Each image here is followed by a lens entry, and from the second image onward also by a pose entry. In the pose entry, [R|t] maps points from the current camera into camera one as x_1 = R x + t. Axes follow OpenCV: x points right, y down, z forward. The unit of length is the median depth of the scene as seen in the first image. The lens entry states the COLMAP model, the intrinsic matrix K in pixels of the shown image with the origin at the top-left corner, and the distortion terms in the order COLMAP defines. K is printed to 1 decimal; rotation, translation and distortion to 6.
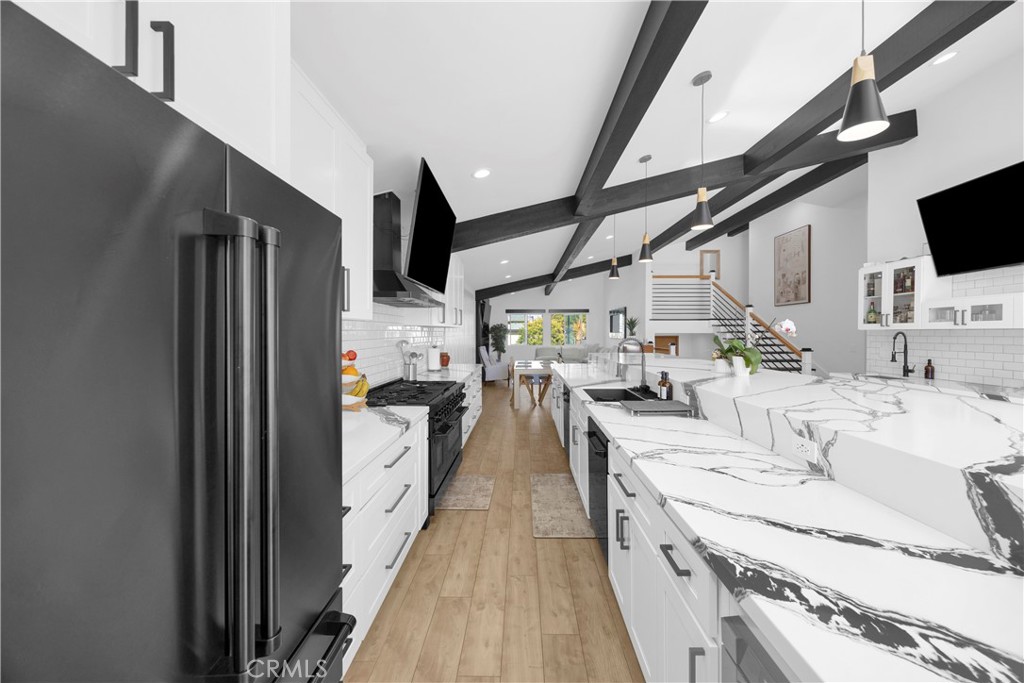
lens RADIAL K [[387.3, 0, 515.0], [0, 387.3, 338.5], [0, 0, 1]] dist [-0.003026, -0.000078]
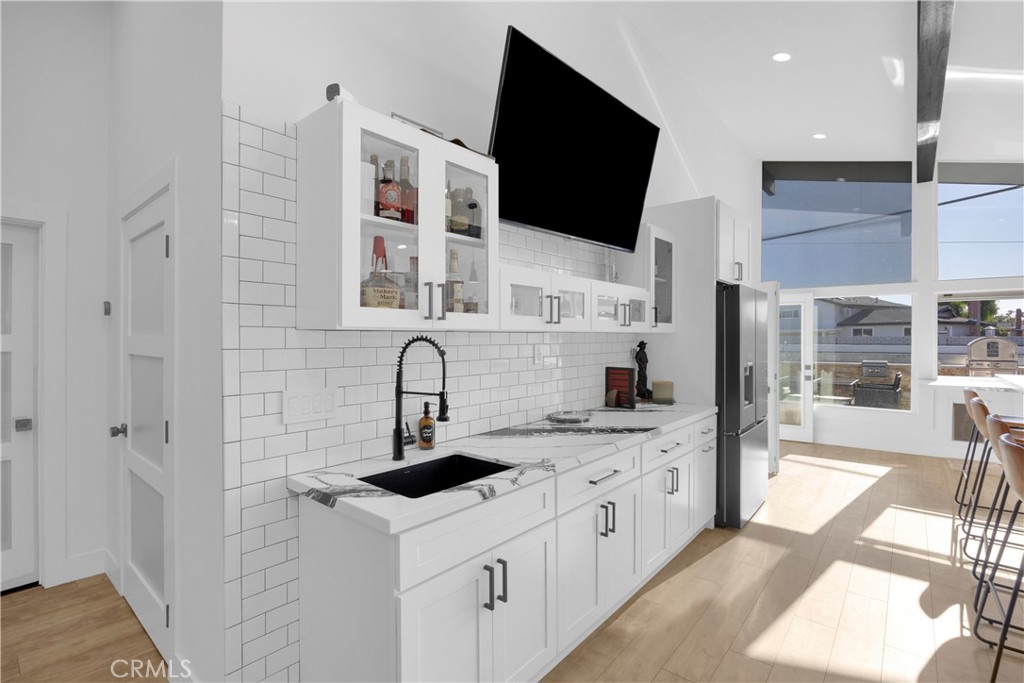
lens RADIAL K [[471.2, 0, 515.0], [0, 471.2, 336.2], [0, 0, 1]] dist [-0.011185, 0.000327]
pose [[-0.776421, 0.003386, 0.630206, 0.495559], [0.012507, 0.999871, 0.010037, -0.015359], [-0.630091, 0.015675, -0.776363, 0.974195]]
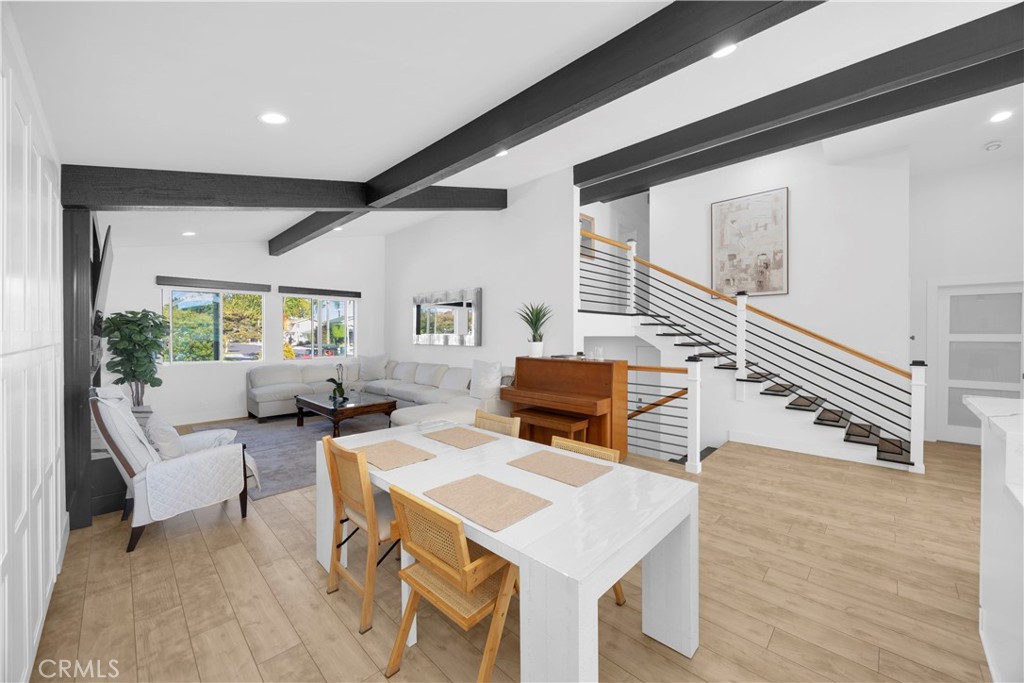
lens RADIAL K [[387.3, 0, 515.0], [0, 387.3, 338.5], [0, 0, 1]] dist [-0.003026, -0.000078]
pose [[0.679596, -0.003135, 0.733580, -0.162369], [0.007809, 0.999965, -0.002961, -0.015511], [-0.733545, 0.007740, 0.679596, 1.162576]]
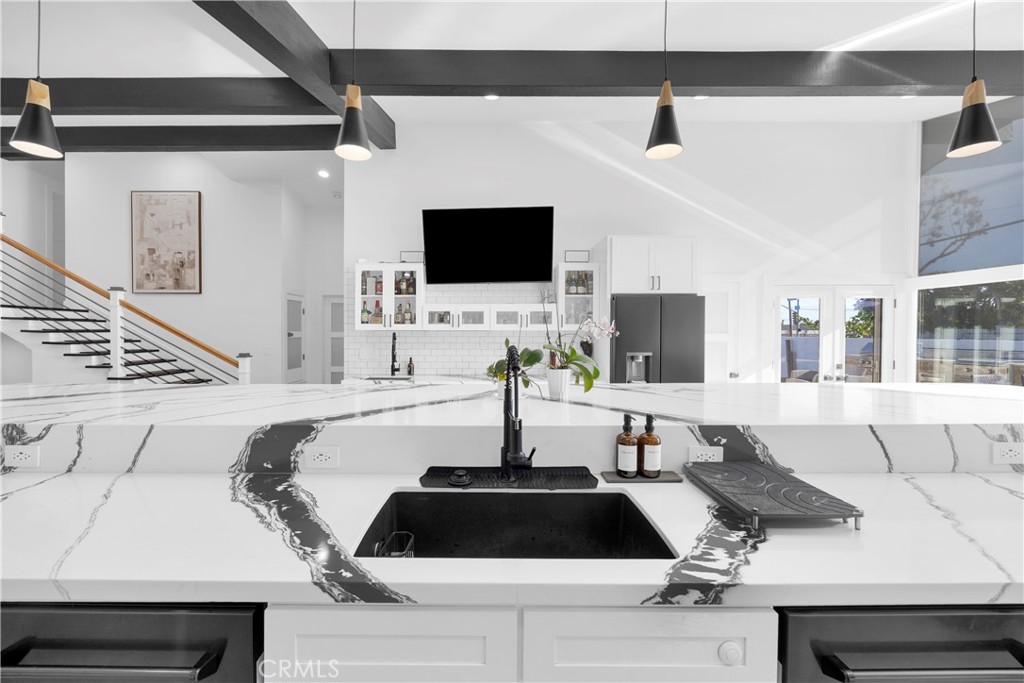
lens RADIAL K [[398.8, 0, 494.8], [0, 398.8, 334.0], [0, 0, 1]] dist [-0.004622, -0.000292]
pose [[-0.021139, 0.000640, 0.999776, -0.051941], [0.012548, 0.999921, -0.000375, -0.006983], [-0.999698, 0.012537, -0.021146, 0.571729]]
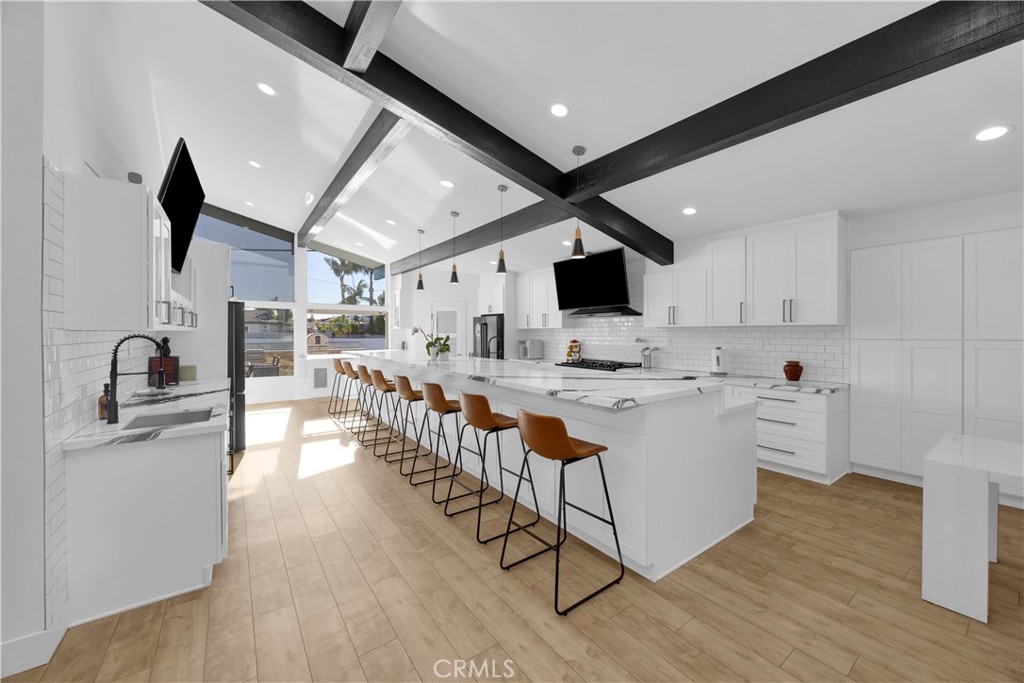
lens RADIAL K [[387.3, 0, 515.0], [0, 387.3, 338.5], [0, 0, 1]] dist [-0.003026, -0.000078]
pose [[-0.792765, 0.012259, -0.609405, 0.690997], [-0.007472, 0.999527, 0.029827, -0.023478], [0.609482, 0.028199, -0.792298, 1.314773]]
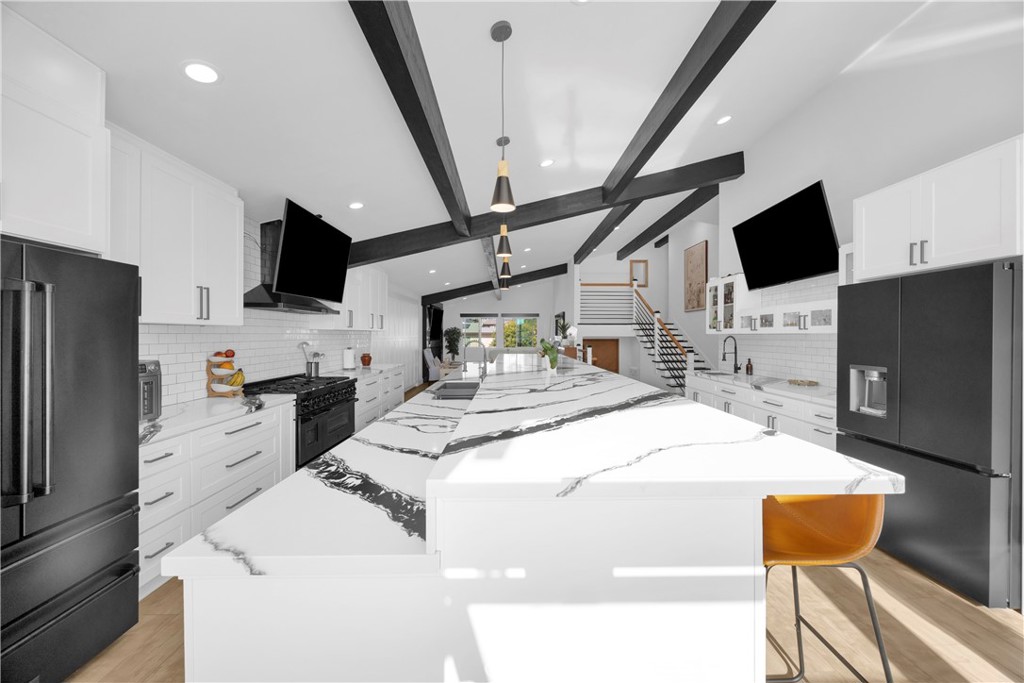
lens RADIAL K [[387.3, 0, 515.0], [0, 387.3, 338.5], [0, 0, 1]] dist [-0.003026, -0.000078]
pose [[0.999297, 0.001995, 0.037427, 0.213976], [-0.001713, 0.999970, -0.007546, 0.001174], [-0.037441, 0.007476, 0.999271, -0.136281]]
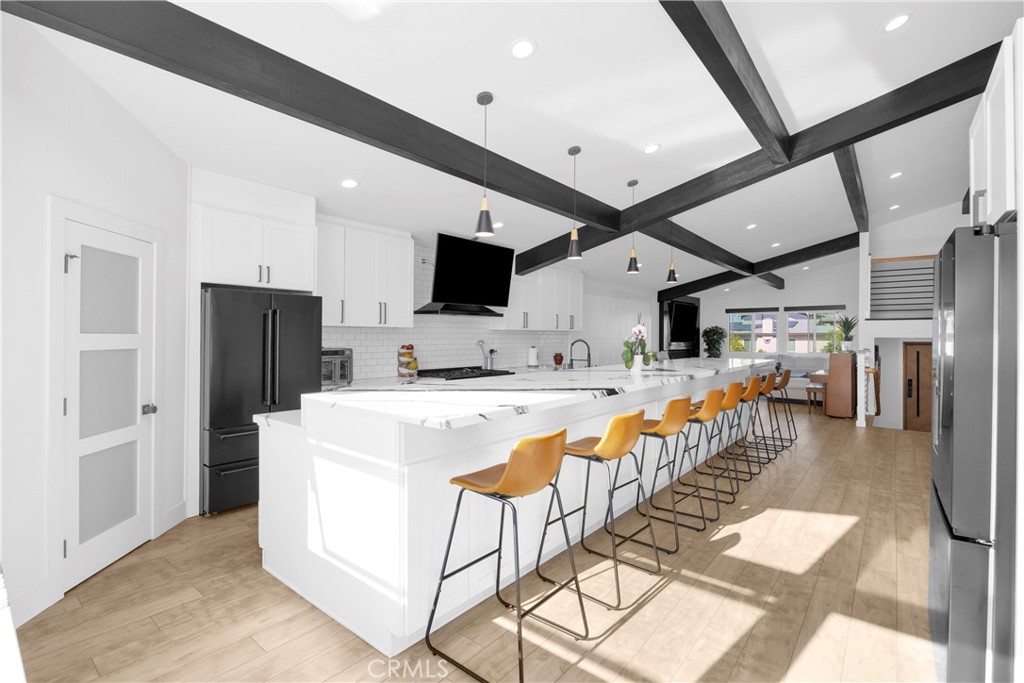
lens RADIAL K [[471.2, 0, 515.0], [0, 471.2, 336.2], [0, 0, 1]] dist [-0.011185, 0.000327]
pose [[0.788471, 0.003702, -0.615061, 0.609616], [-0.013757, 0.999838, -0.011616, 0.005179], [0.614918, 0.017620, 0.788394, -0.199319]]
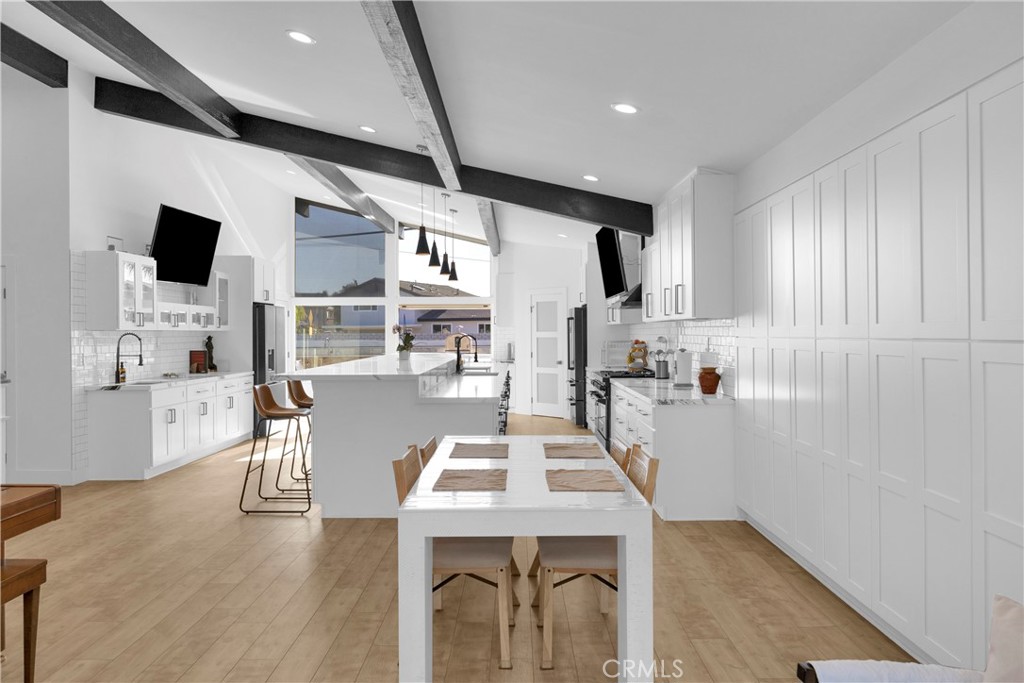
lens RADIAL K [[750.6, 0, 505.7], [0, 750.6, 337.7], [0, 0, 1]] dist [-0.001337, -0.003139]
pose [[-0.999946, 0.008272, -0.006247, 0.097090], [0.008132, 0.999722, 0.022148, -0.028172], [0.006429, 0.022096, -0.999735, 2.095111]]
